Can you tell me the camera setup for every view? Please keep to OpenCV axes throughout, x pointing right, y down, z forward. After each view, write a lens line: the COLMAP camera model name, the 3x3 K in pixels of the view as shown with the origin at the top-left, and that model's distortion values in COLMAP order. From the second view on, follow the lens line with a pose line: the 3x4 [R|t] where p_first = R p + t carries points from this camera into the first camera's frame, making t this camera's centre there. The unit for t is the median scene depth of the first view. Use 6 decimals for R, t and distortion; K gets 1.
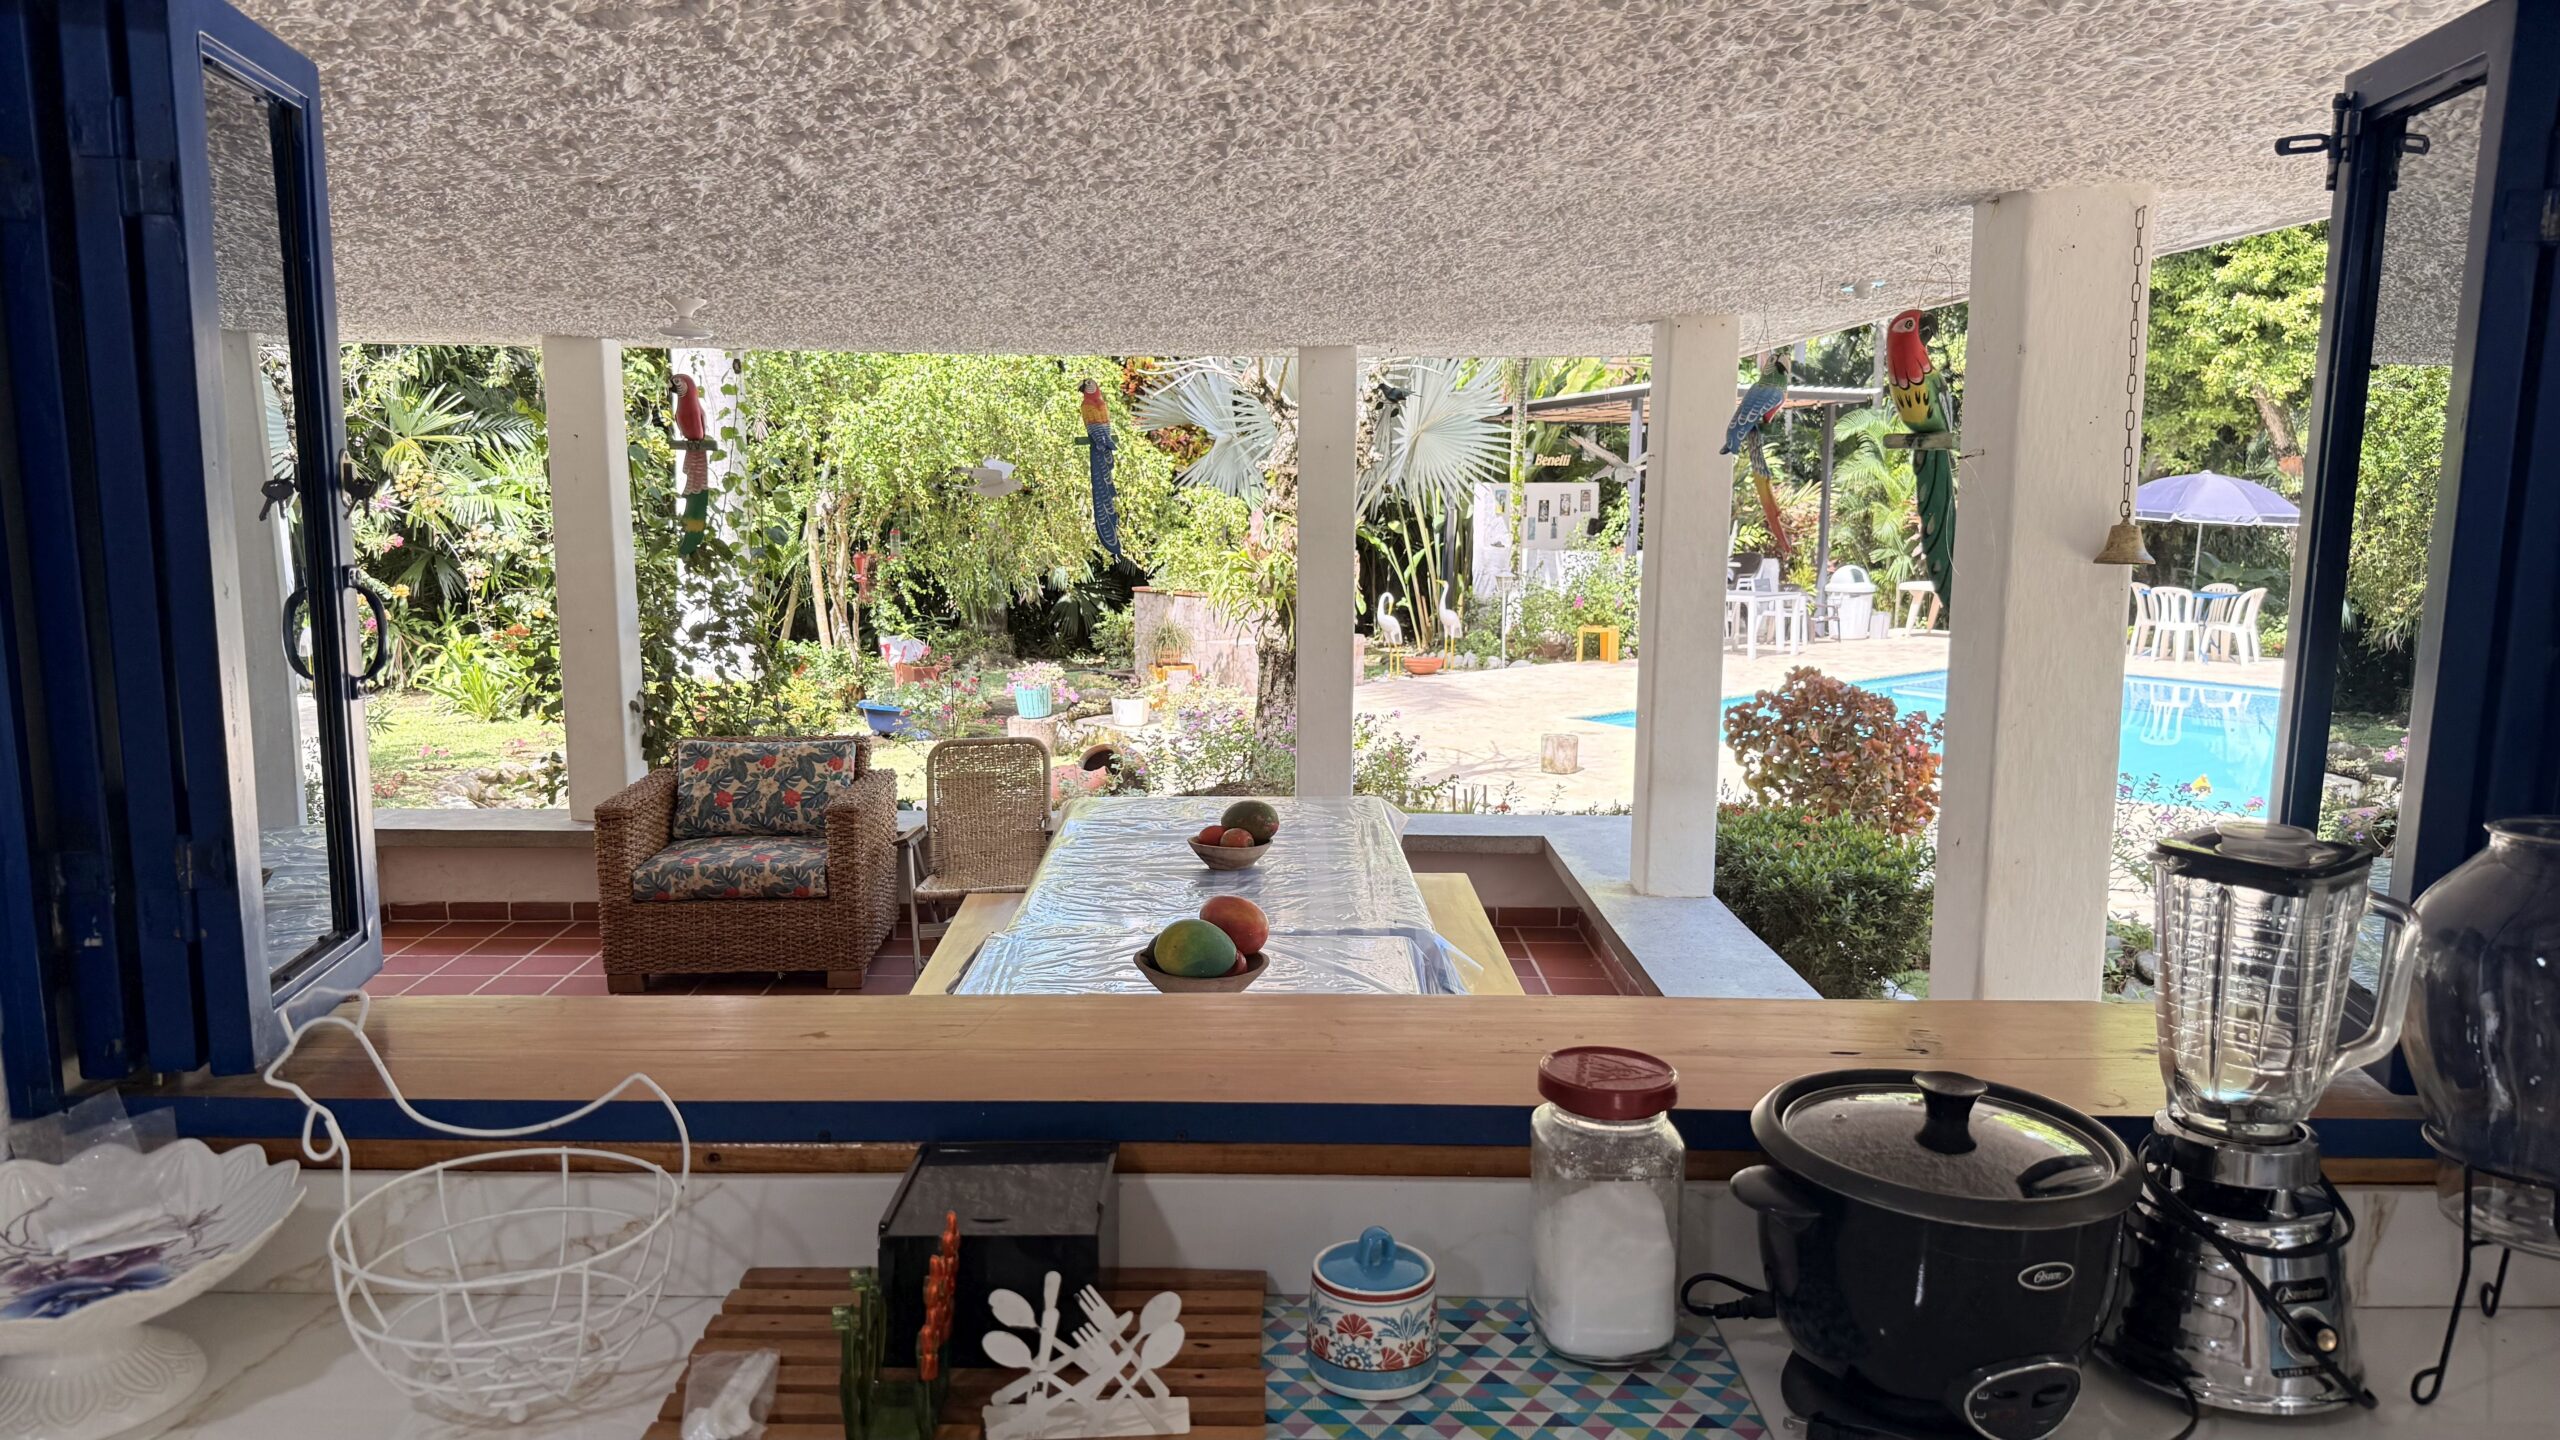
lens RADIAL K [[1782.8, 0, 1284.5], [0, 1782.8, 742.3], [0, 0, 1]] dist [0.064902, -0.094535]
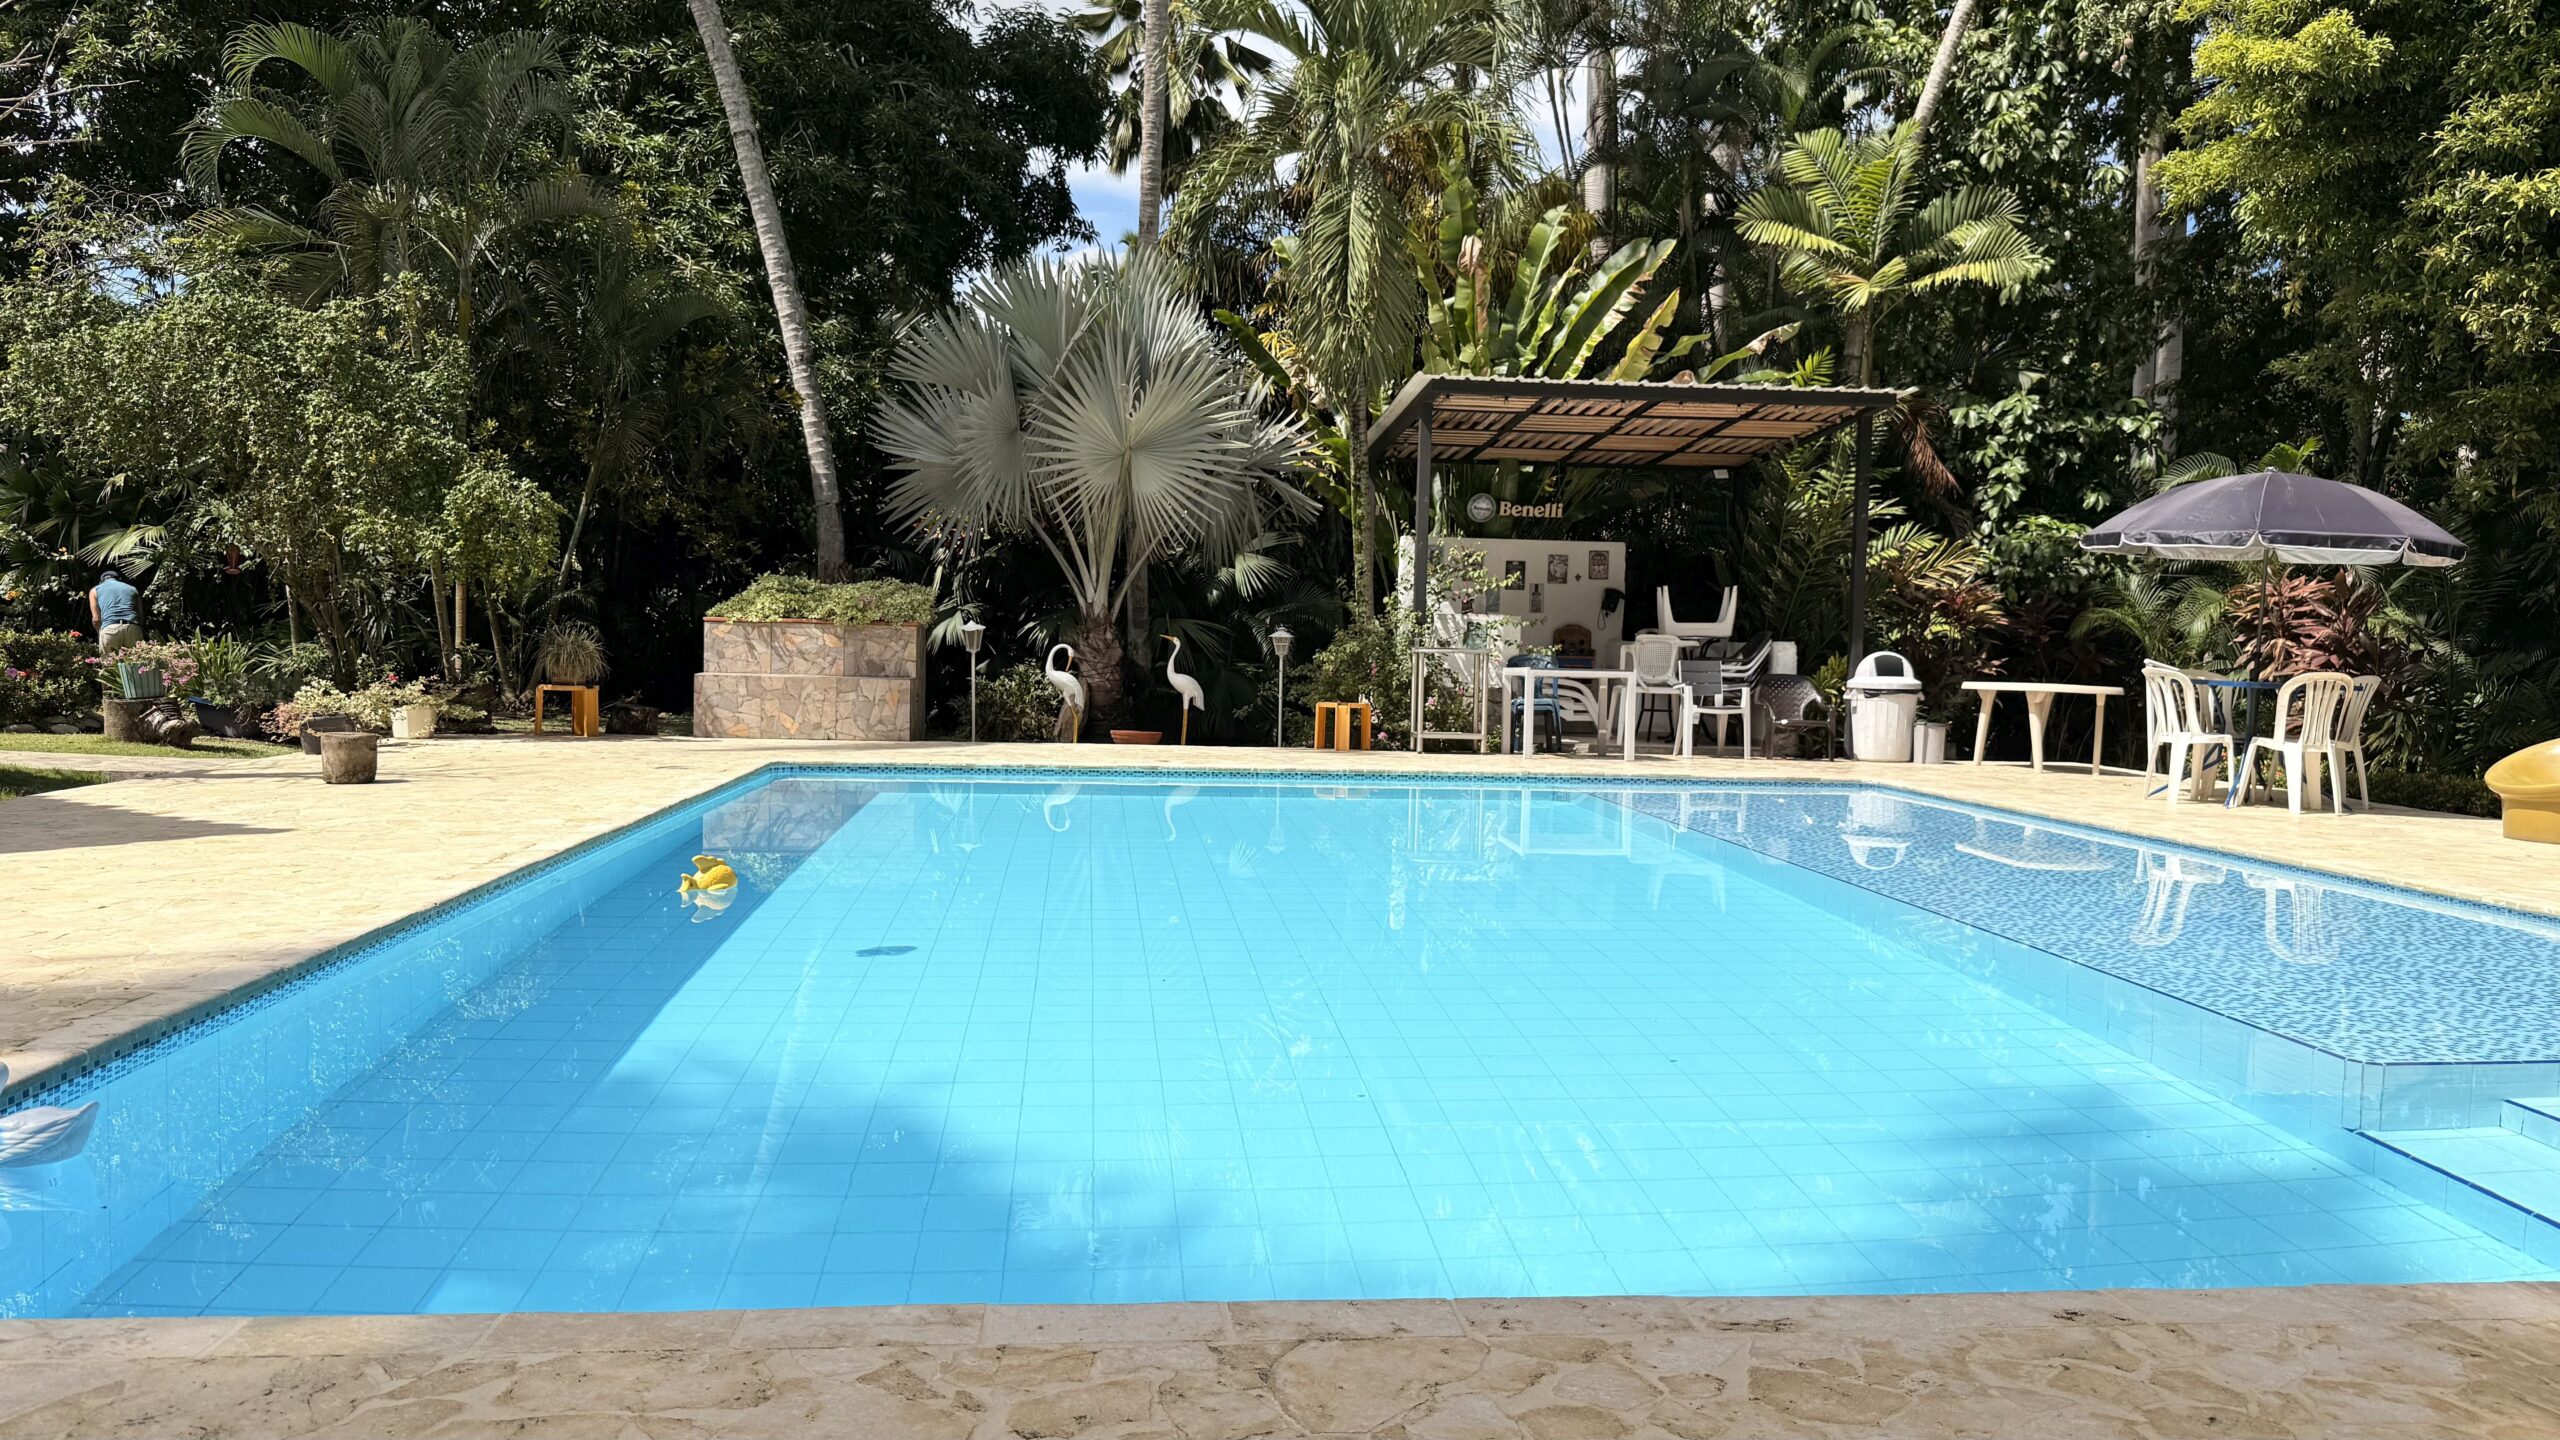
lens RADIAL K [[1782.8, 0, 1277.9], [0, 1782.8, 741.0], [0, 0, 1]] dist [0.064902, -0.094535]
pose [[0.817563, 0.049730, -0.573688, 0.628657], [-0.109613, 0.991488, -0.070262, 0.007416], [0.565310, 0.120328, 0.816055, 0.405269]]
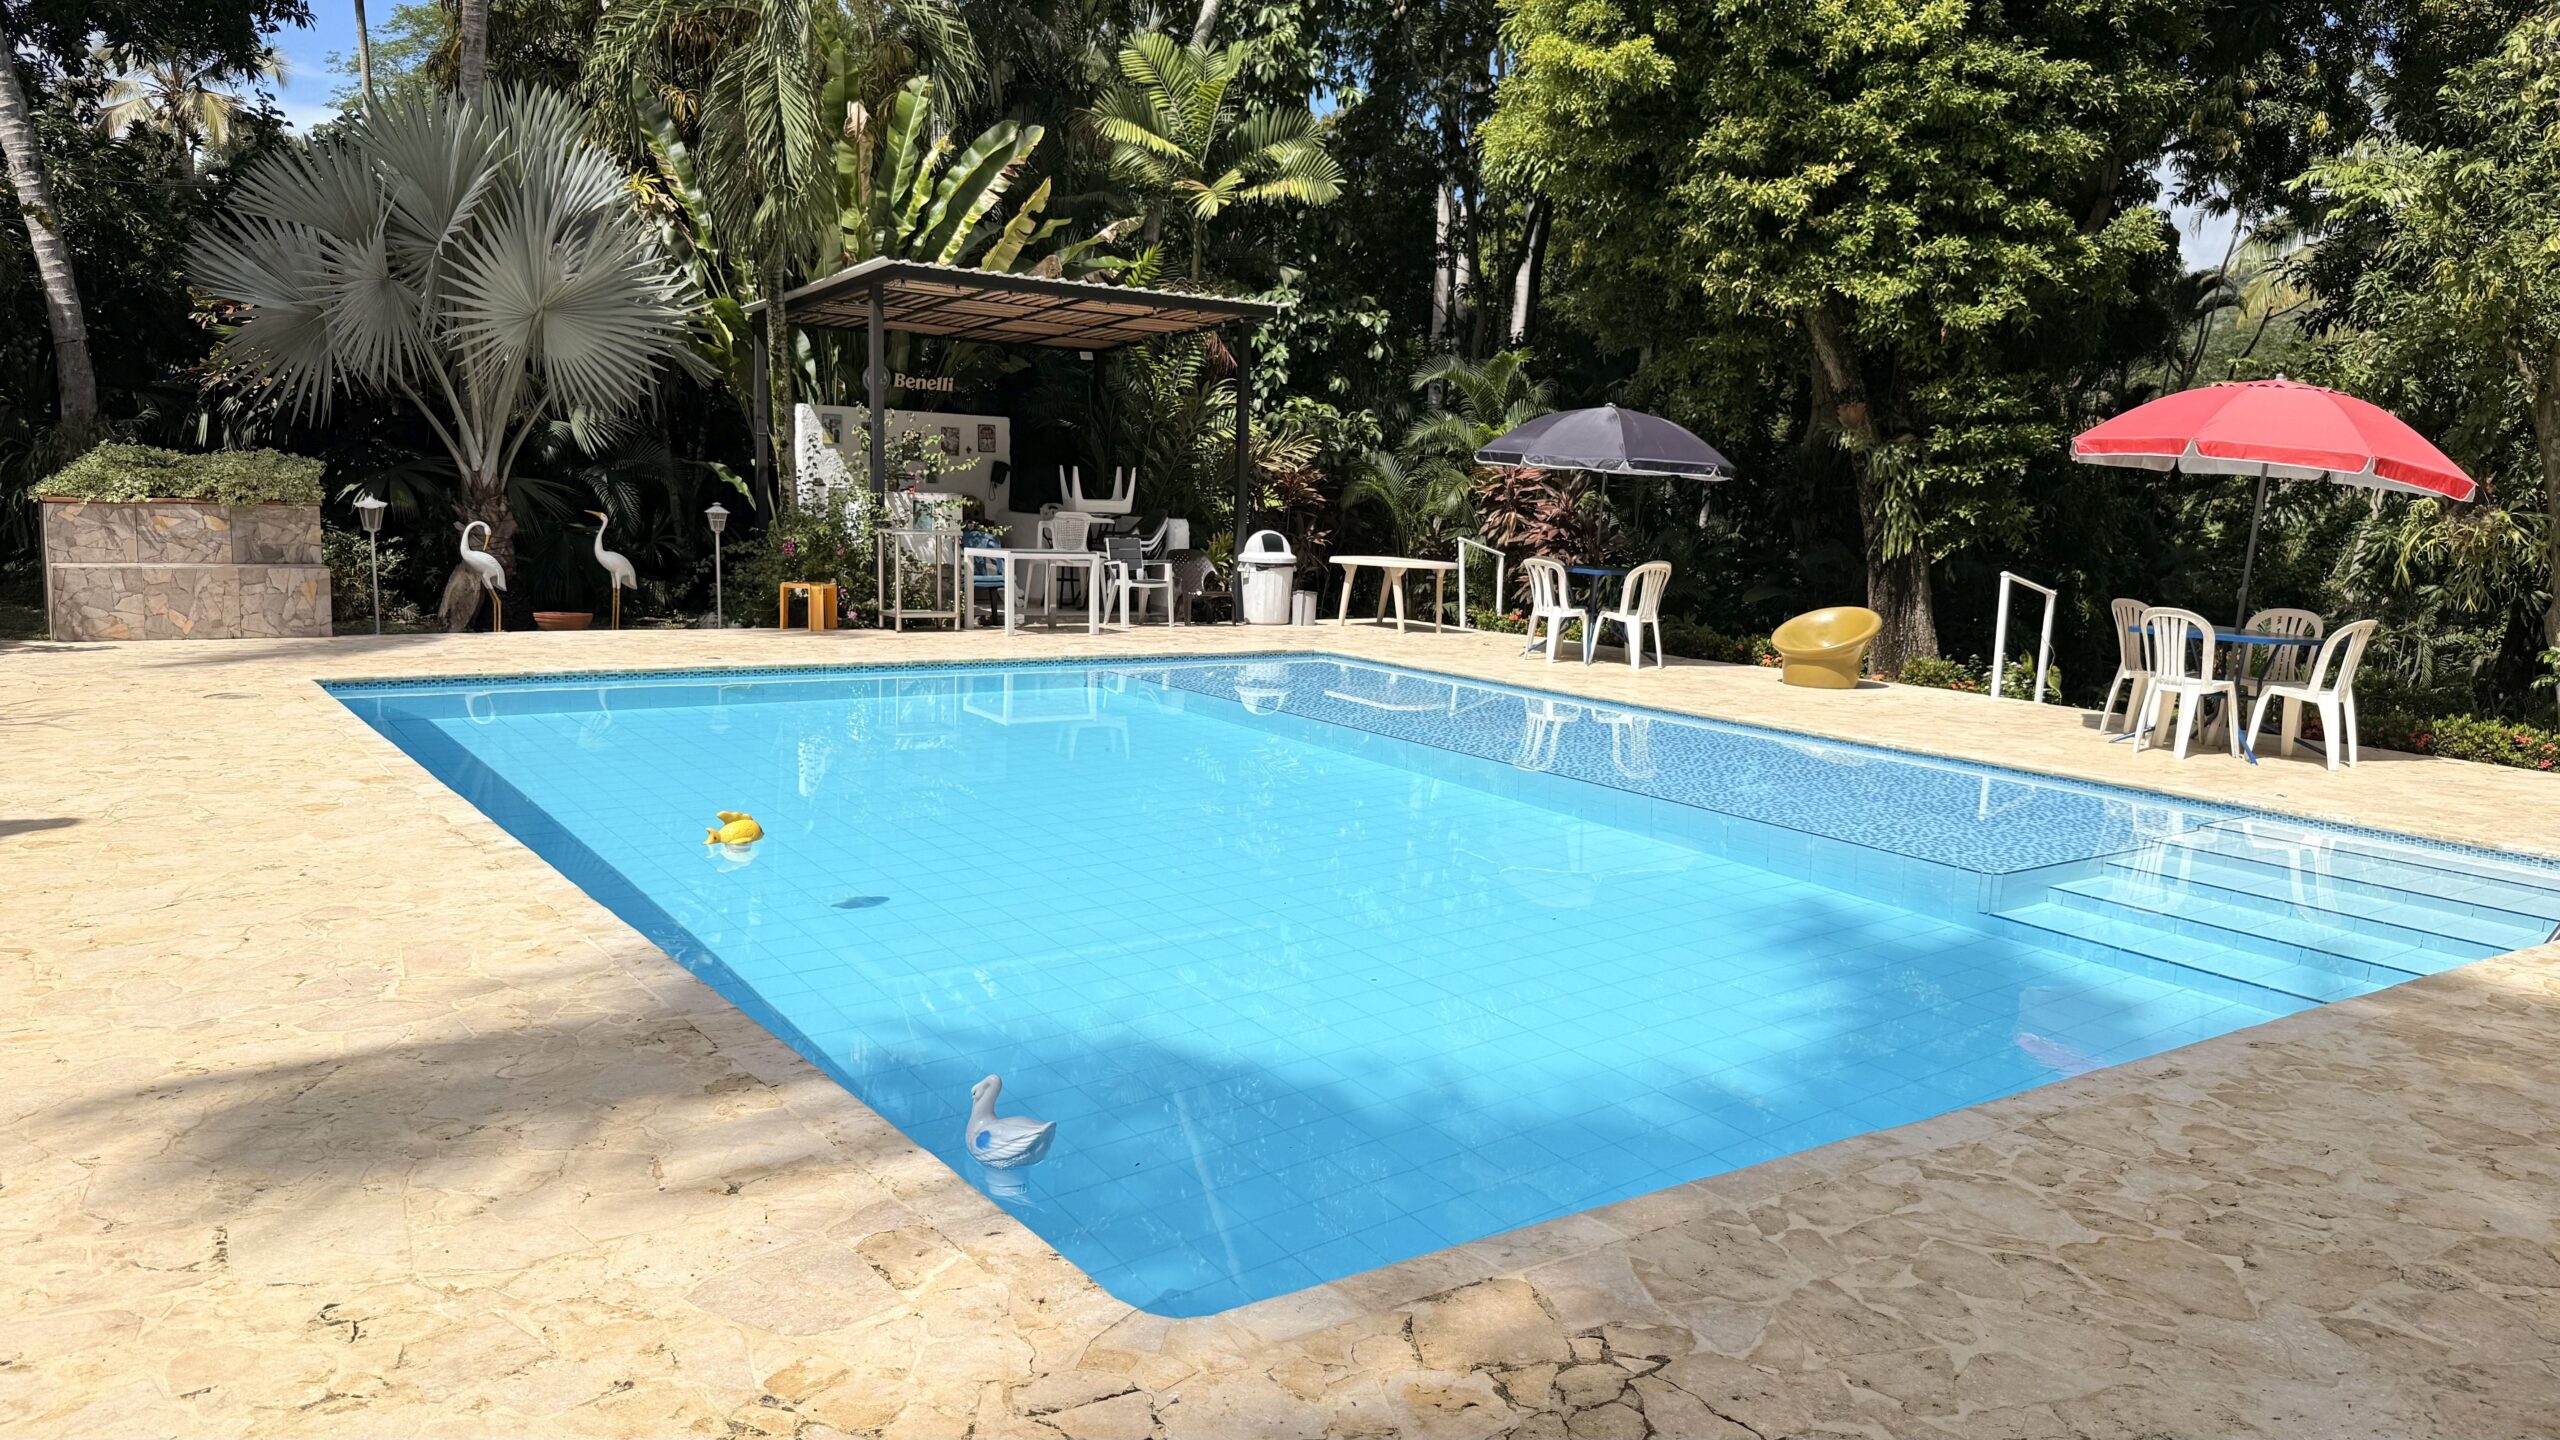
lens RADIAL K [[1782.8, 0, 1290.2], [0, 1782.8, 744.9], [0, 0, 1]] dist [0.064902, -0.094535]
pose [[0.994135, 0.047208, -0.097299, 0.493755], [-0.047949, 0.998836, -0.005291, -0.001505], [0.096936, 0.009925, 0.995241, 0.282819]]
